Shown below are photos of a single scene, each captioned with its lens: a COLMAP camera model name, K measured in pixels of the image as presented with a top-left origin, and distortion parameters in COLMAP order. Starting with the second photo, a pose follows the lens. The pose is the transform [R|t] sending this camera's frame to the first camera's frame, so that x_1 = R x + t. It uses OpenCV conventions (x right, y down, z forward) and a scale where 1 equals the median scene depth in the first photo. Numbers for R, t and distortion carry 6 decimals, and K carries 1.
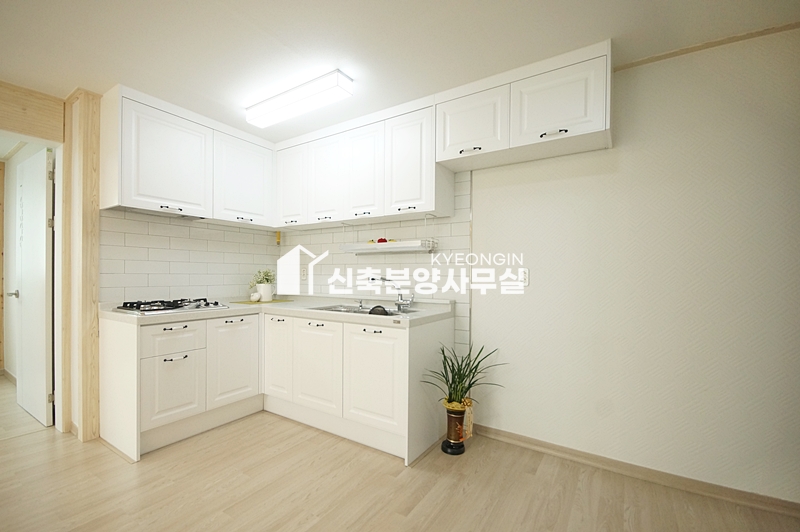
lens RADIAL K [[350.5, 0, 398.2], [0, 350.5, 277.4], [0, 0, 1]] dist [0.009123, -0.011805]
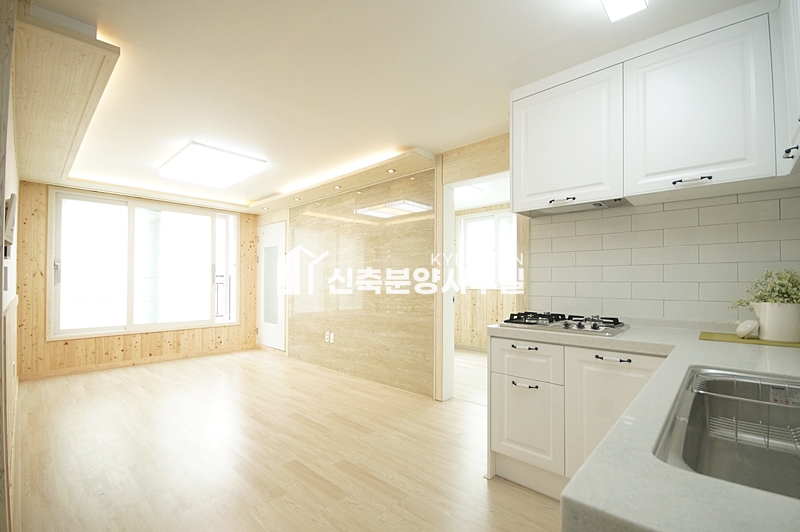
lens RADIAL K [[350.5, 0, 398.2], [0, 350.5, 277.4], [0, 0, 1]] dist [0.009123, -0.011805]
pose [[-0.168707, -0.017929, -0.985503, 0.213777], [-0.012464, 0.999793, -0.016055, -0.002312], [0.985587, 0.009574, -0.168896, 0.798002]]
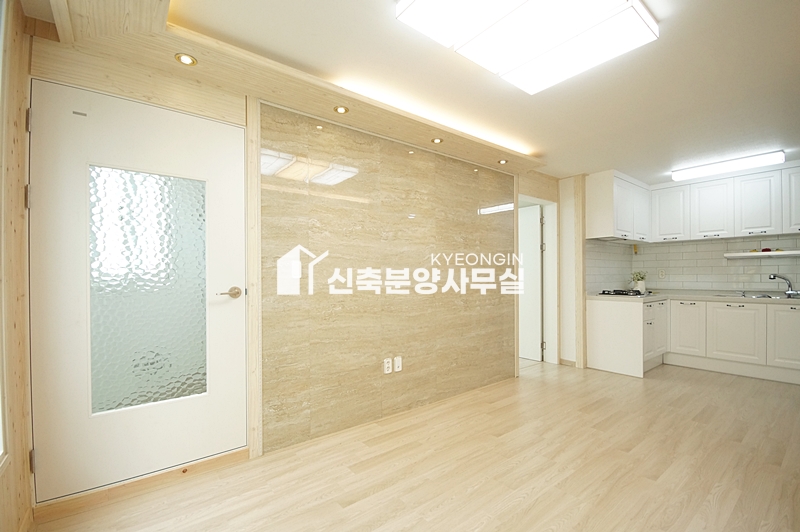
lens RADIAL K [[350.5, 0, 398.2], [0, 350.5, 277.4], [0, 0, 1]] dist [0.009123, -0.011805]
pose [[0.944932, -0.009253, -0.327137, -1.167825], [0.007510, 0.999950, -0.006591, 0.007164], [0.327182, 0.003771, 0.944954, -0.980599]]
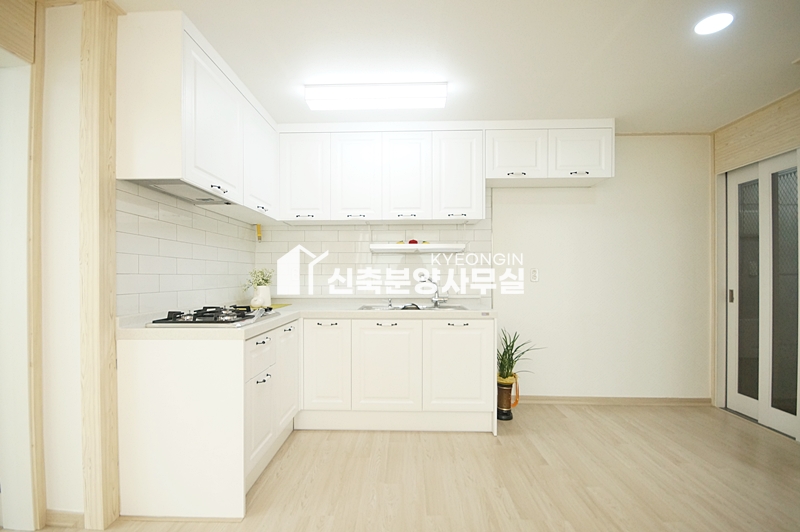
lens RADIAL K [[350.5, 0, 398.2], [0, 350.5, 277.4], [0, 0, 1]] dist [0.009123, -0.011805]
pose [[0.851702, -0.010402, 0.523923, -0.744369], [0.011797, 0.999930, 0.000674, 0.001506], [-0.523893, 0.005607, 0.851766, 0.143107]]
